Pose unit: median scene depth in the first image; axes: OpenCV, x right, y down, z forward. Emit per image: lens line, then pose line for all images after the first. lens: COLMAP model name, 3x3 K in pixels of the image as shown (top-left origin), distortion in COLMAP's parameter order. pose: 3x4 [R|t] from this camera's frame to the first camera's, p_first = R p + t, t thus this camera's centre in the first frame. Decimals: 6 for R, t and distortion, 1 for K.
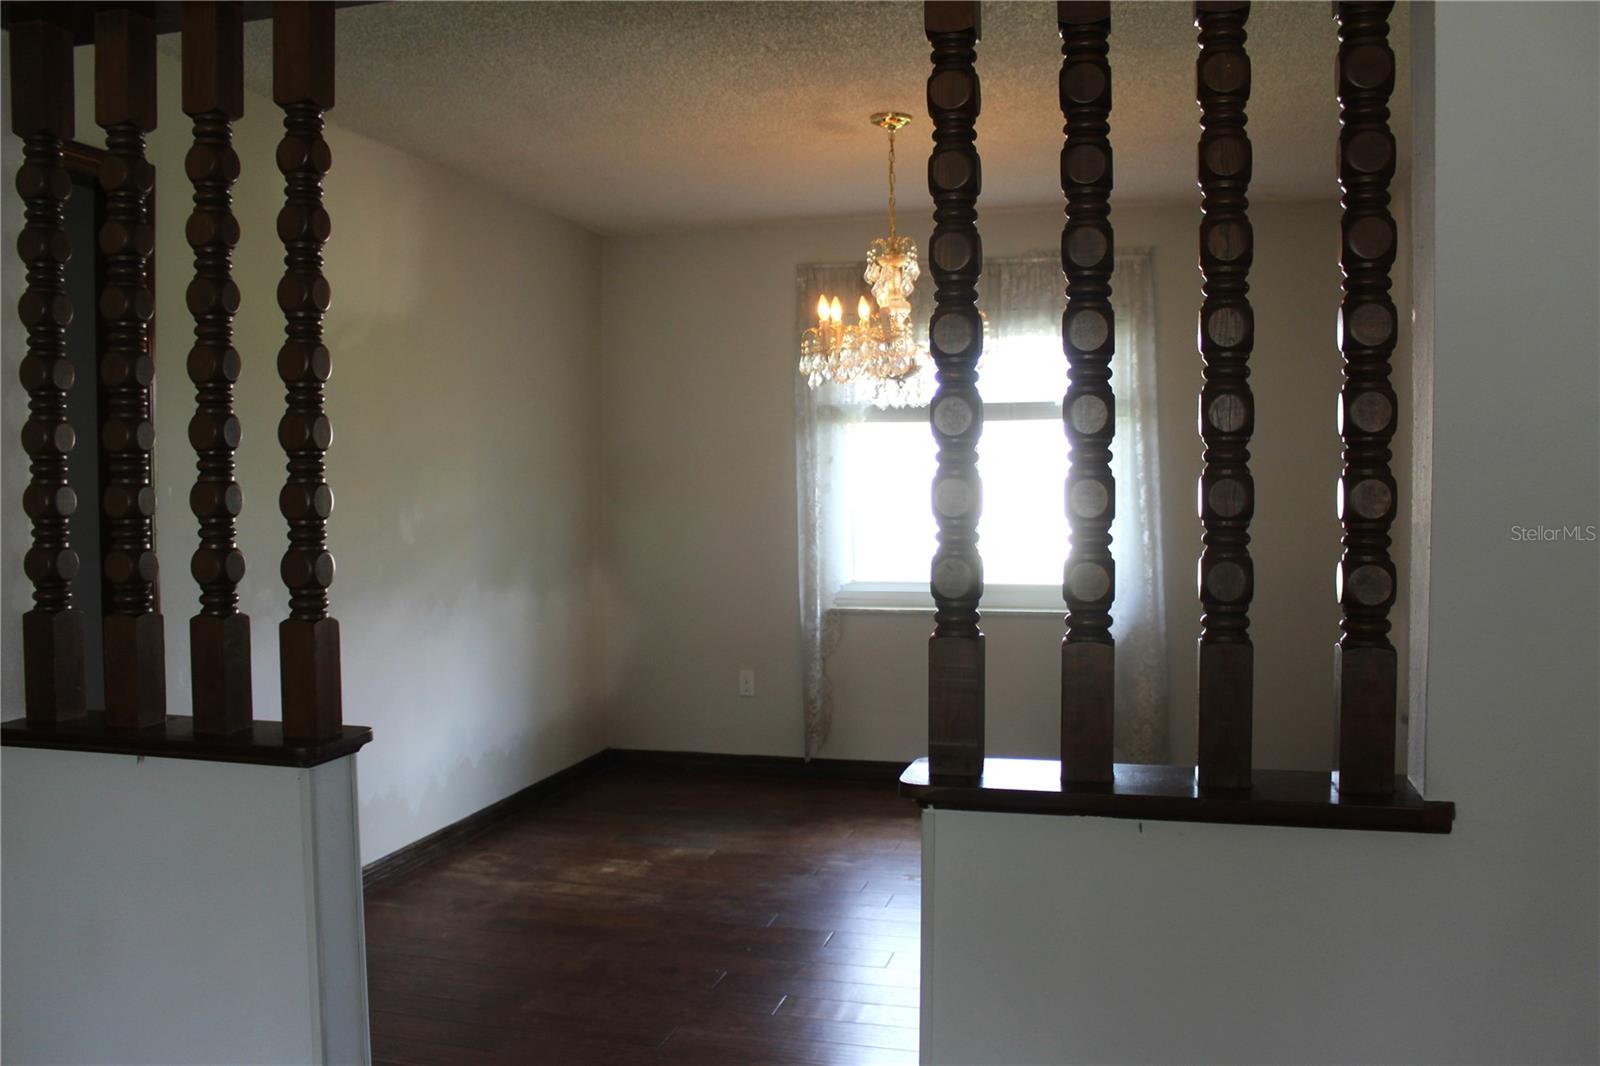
lens RADIAL K [[1324.0, 0, 800.0], [0, 1324.0, 533.0], [0, 0, 1]] dist [-0.188496, 0.187249]
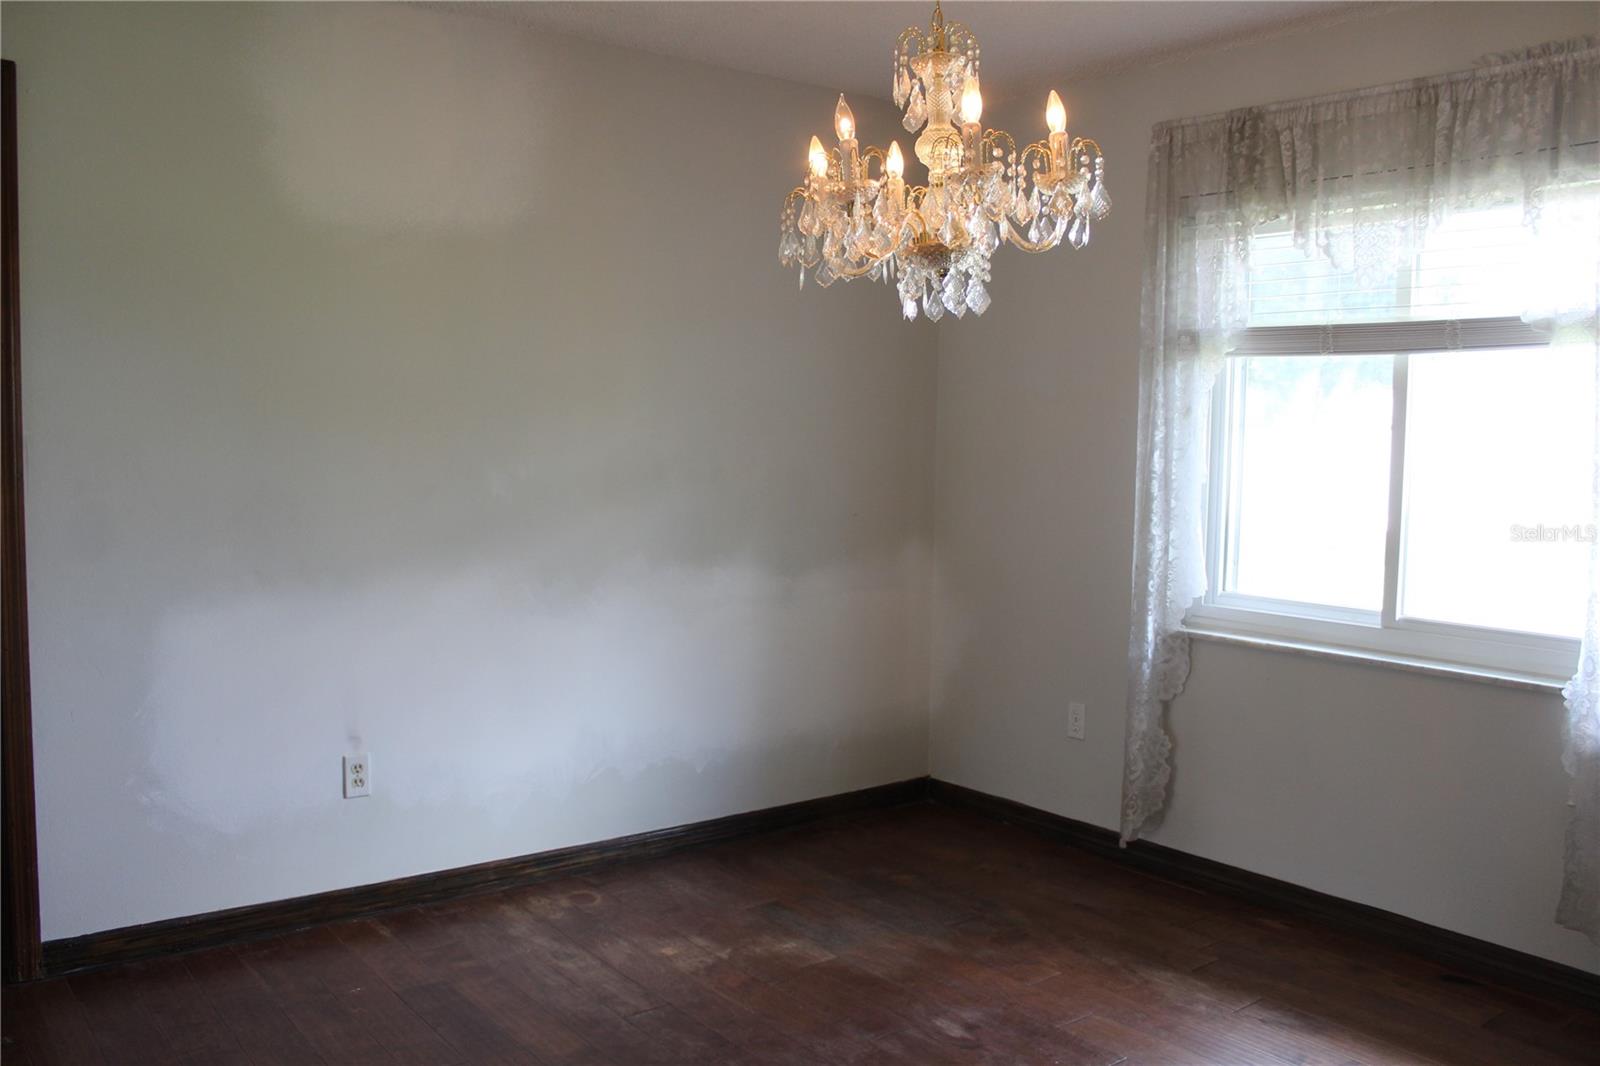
lens RADIAL K [[1324.0, 0, 800.0], [0, 1324.0, 533.0], [0, 0, 1]] dist [-0.188496, 0.187249]
pose [[0.799505, 0.067544, -0.596850, 0.278719], [-0.047569, 0.997656, 0.049182, -0.017513], [0.598774, -0.010930, 0.800844, 0.366590]]
